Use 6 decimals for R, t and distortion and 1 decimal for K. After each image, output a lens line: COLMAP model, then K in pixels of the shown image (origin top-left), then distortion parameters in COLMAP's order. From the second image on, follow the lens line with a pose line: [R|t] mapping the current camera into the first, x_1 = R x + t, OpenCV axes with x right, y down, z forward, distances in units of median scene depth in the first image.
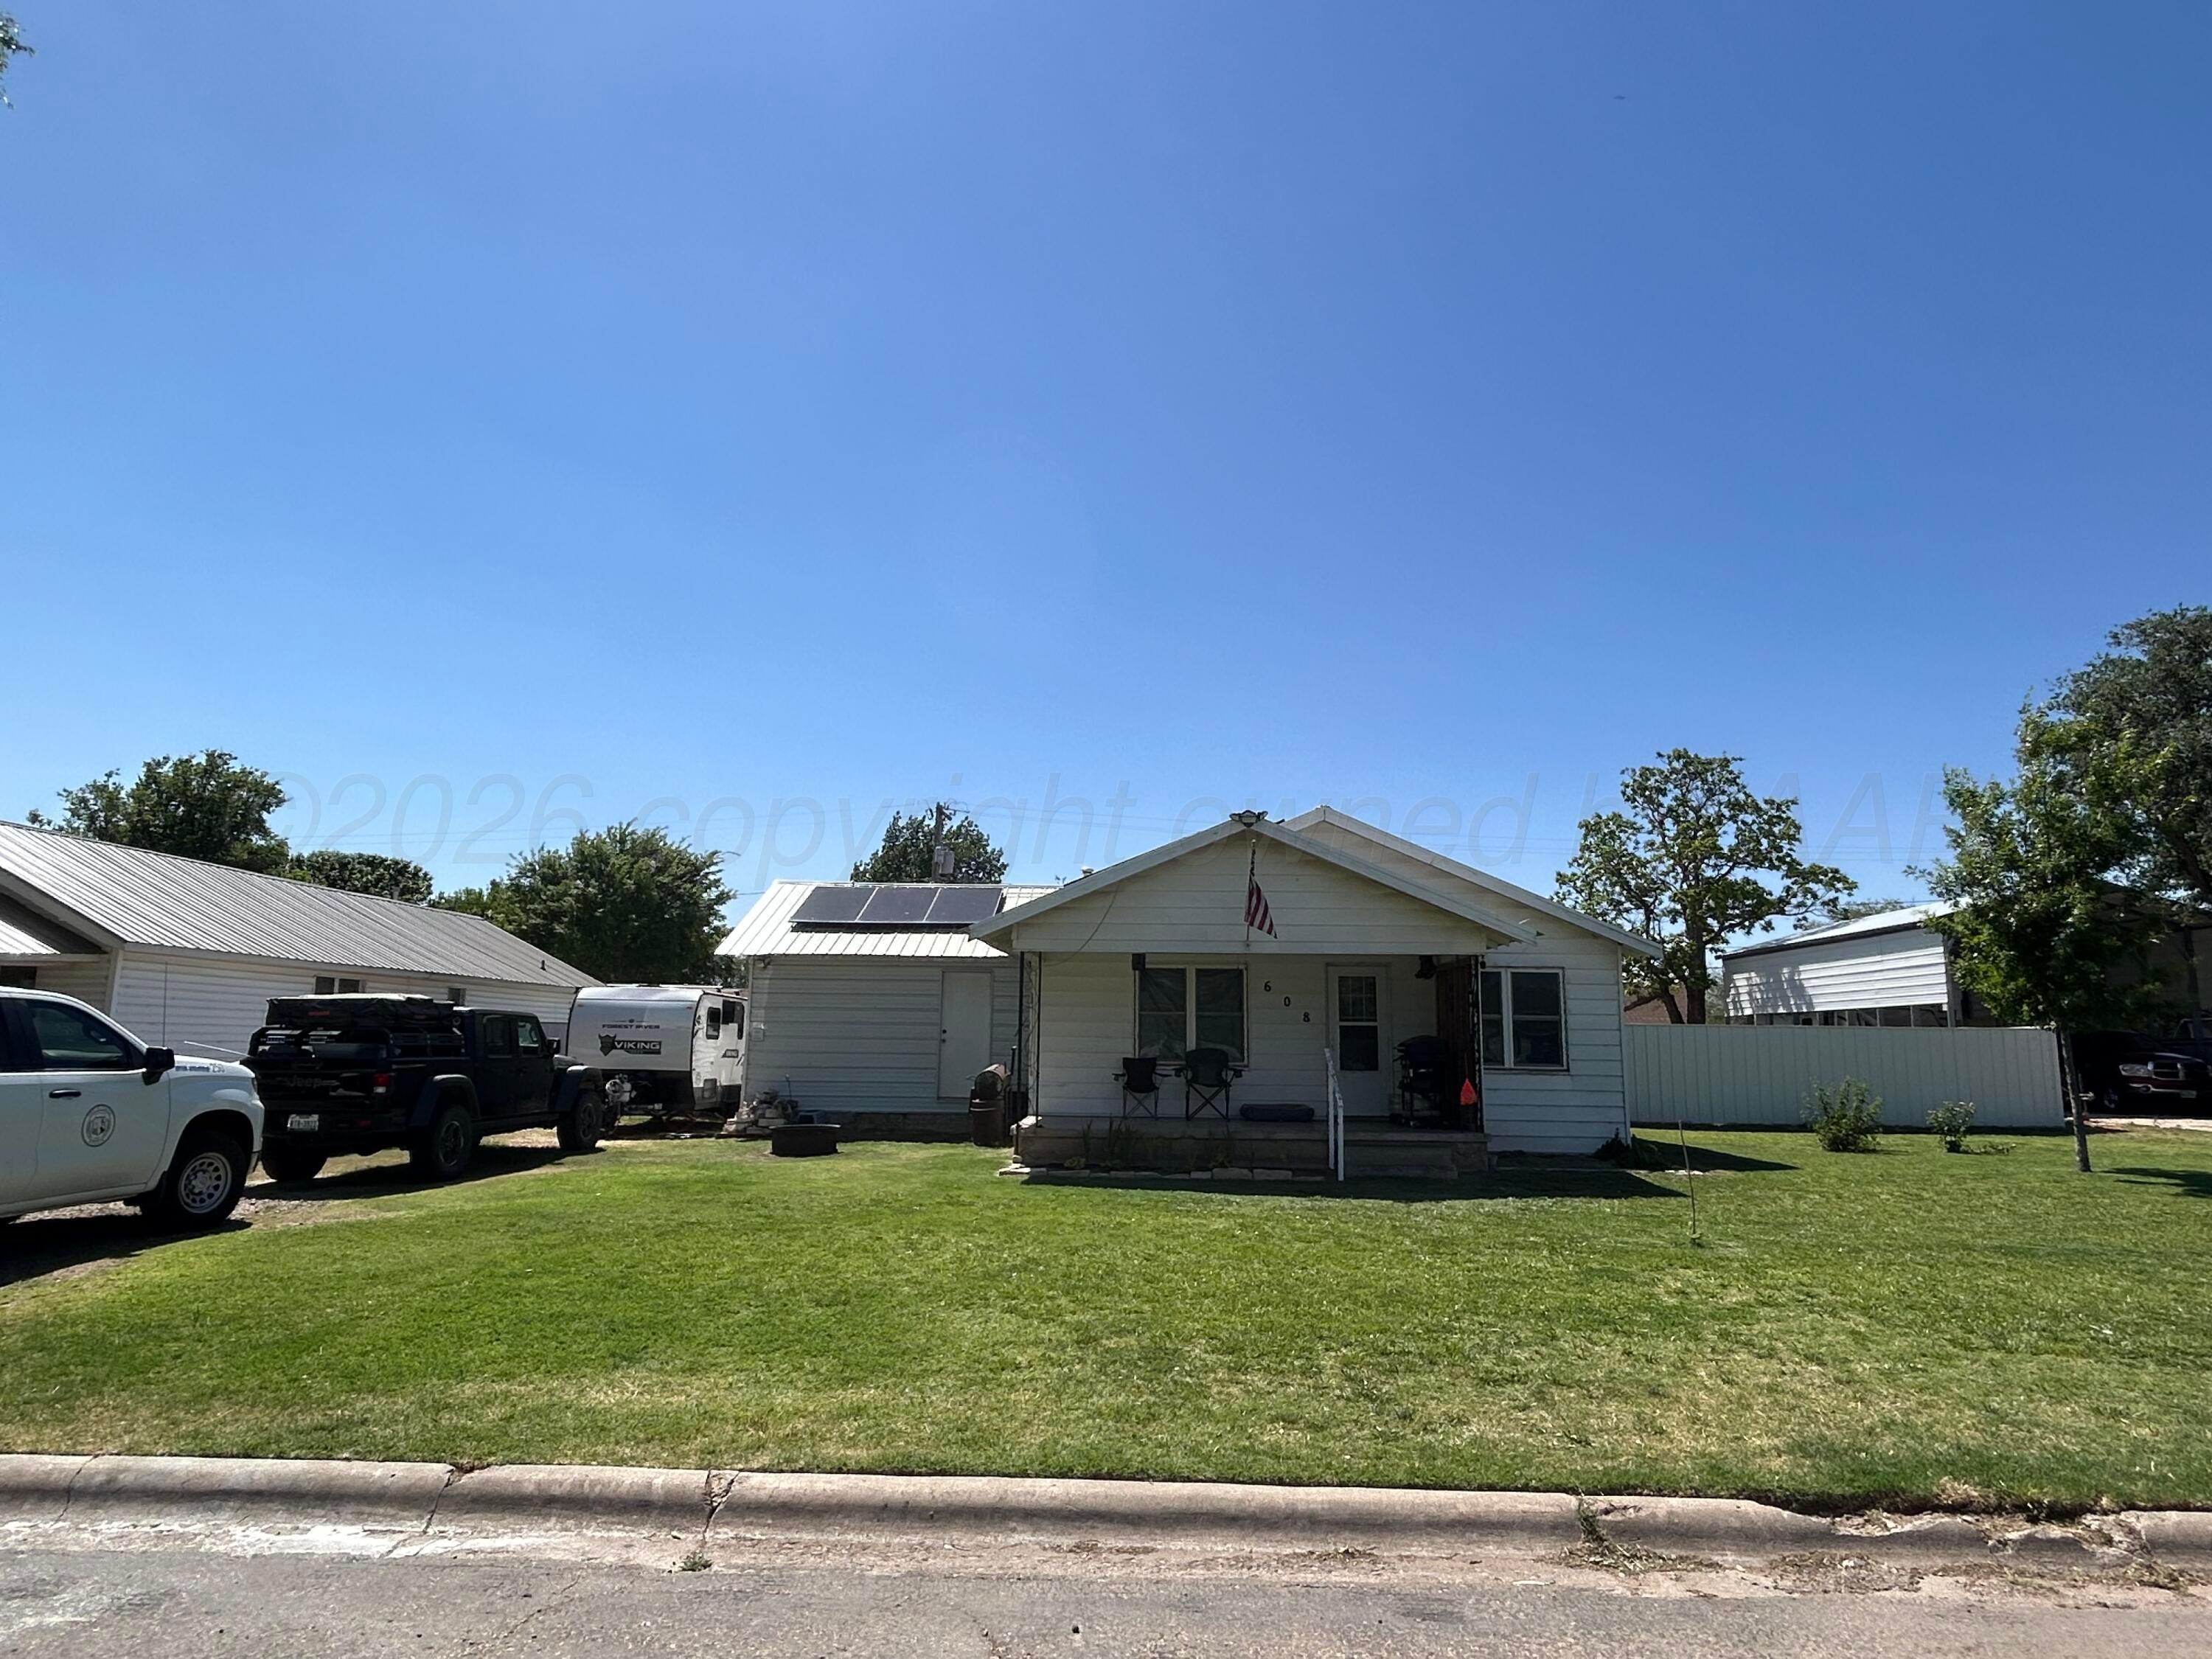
lens RADIAL K [[1280.5, 0, 1106.0], [0, 1280.5, 829.5], [0, 0, 1]] dist [-0.018107, 0.014188]
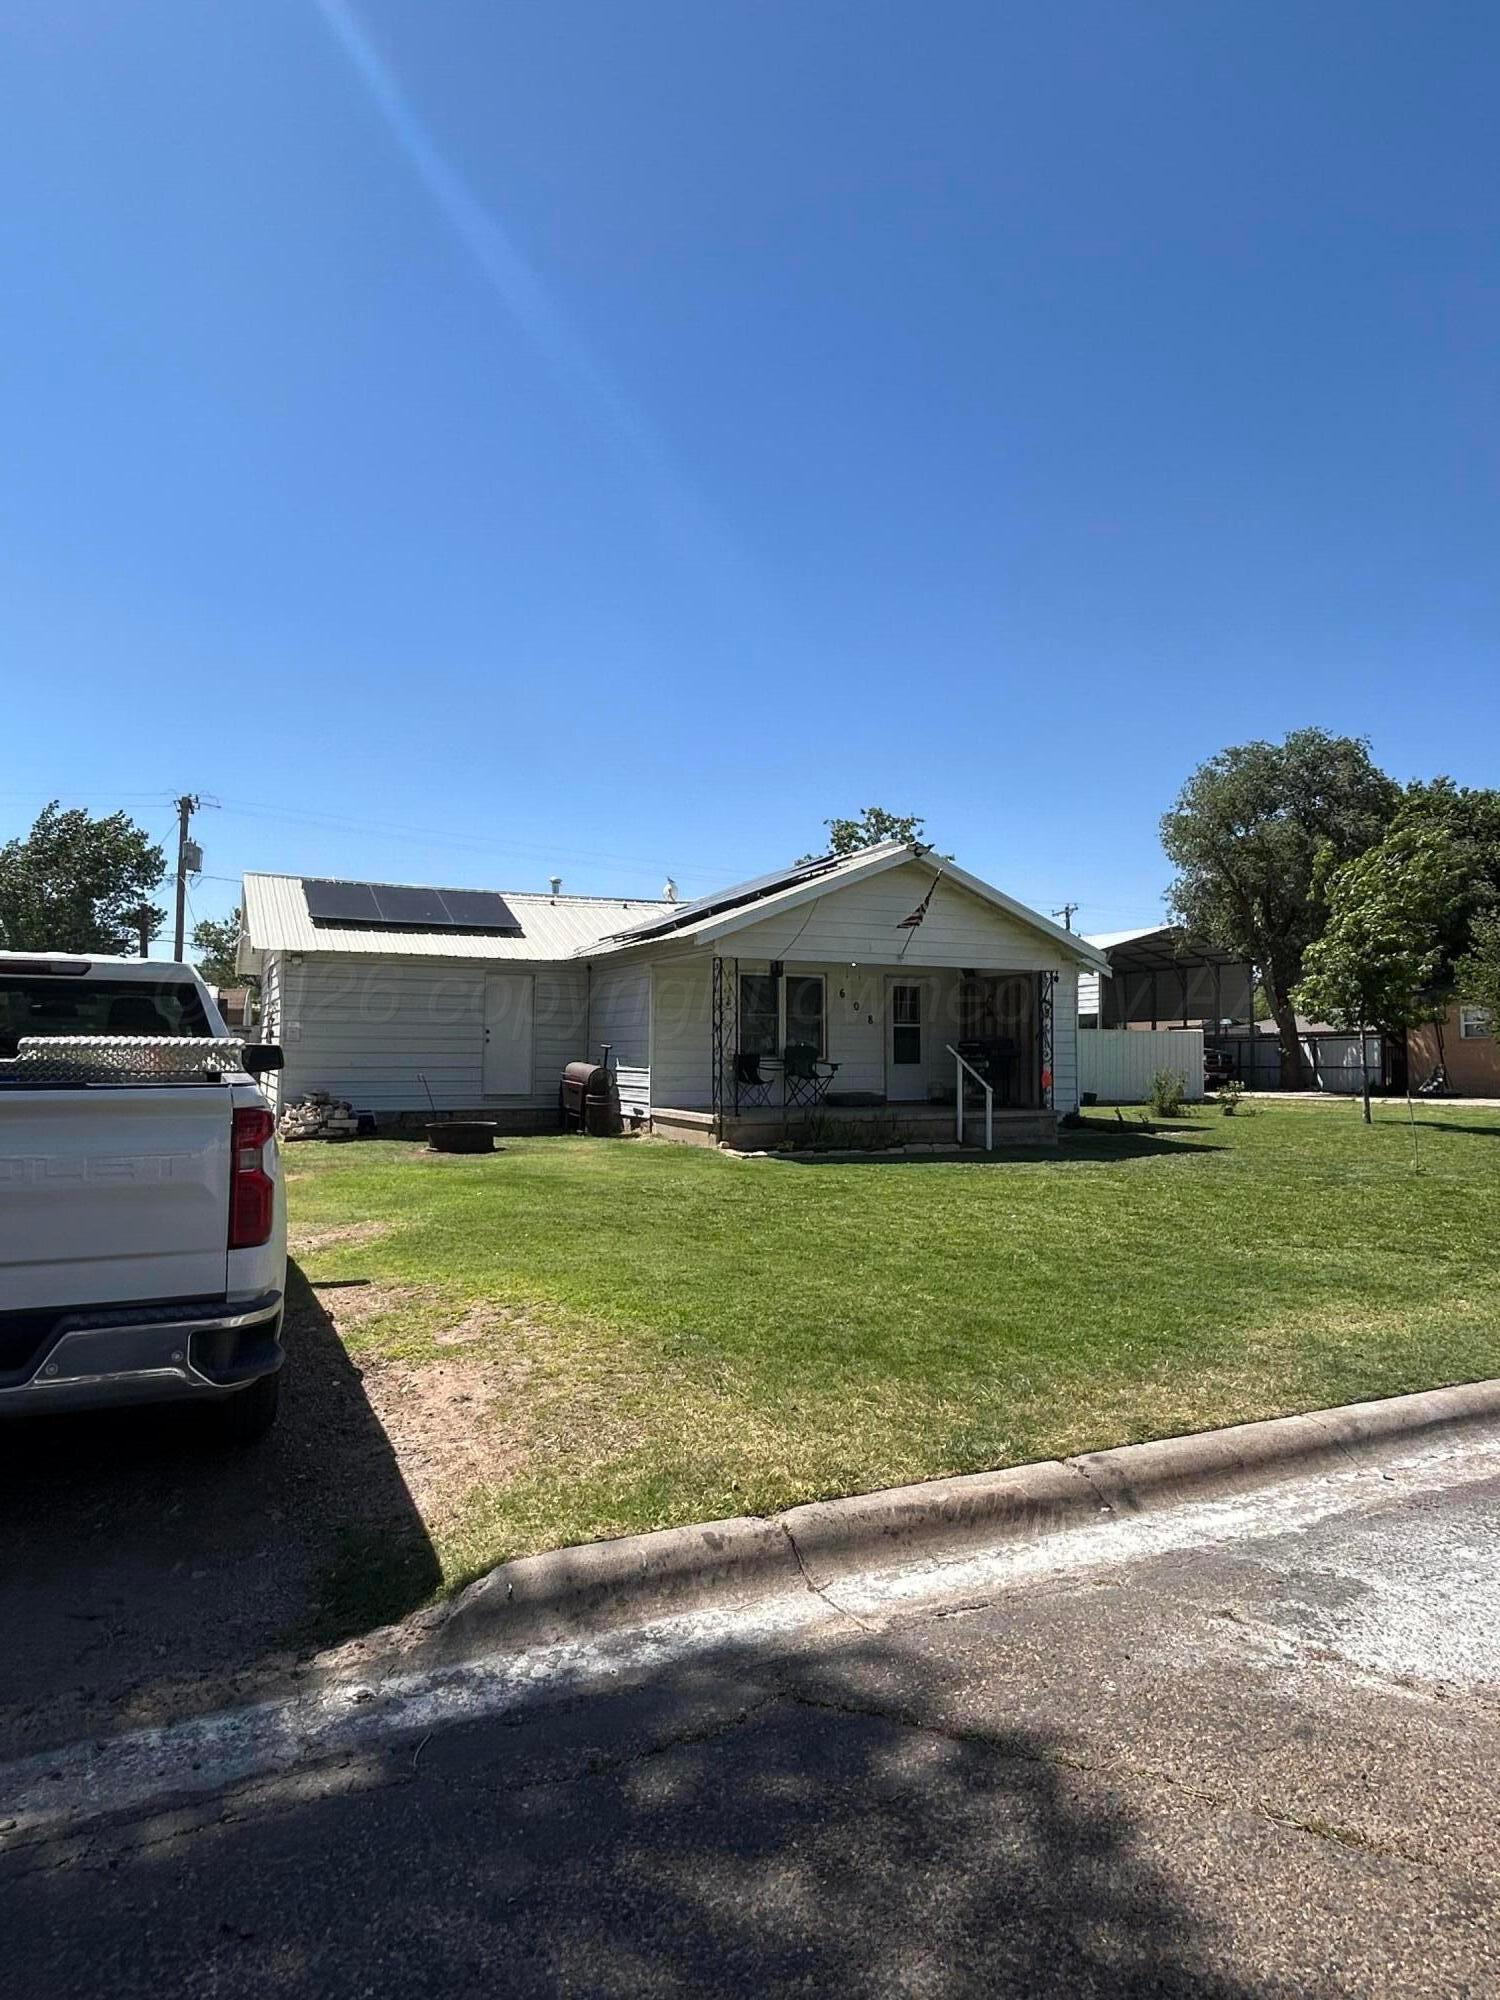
lens RADIAL K [[1157.8, 0, 748.0], [0, 1157.8, 984.0], [0, 0, 1]] dist [-0.018107, 0.014188]
pose [[0.896803, 0.019287, 0.442009, -0.418646], [-0.068788, 0.992979, 0.096239, 0.018843], [-0.437049, -0.116712, 0.891833, 0.097495]]
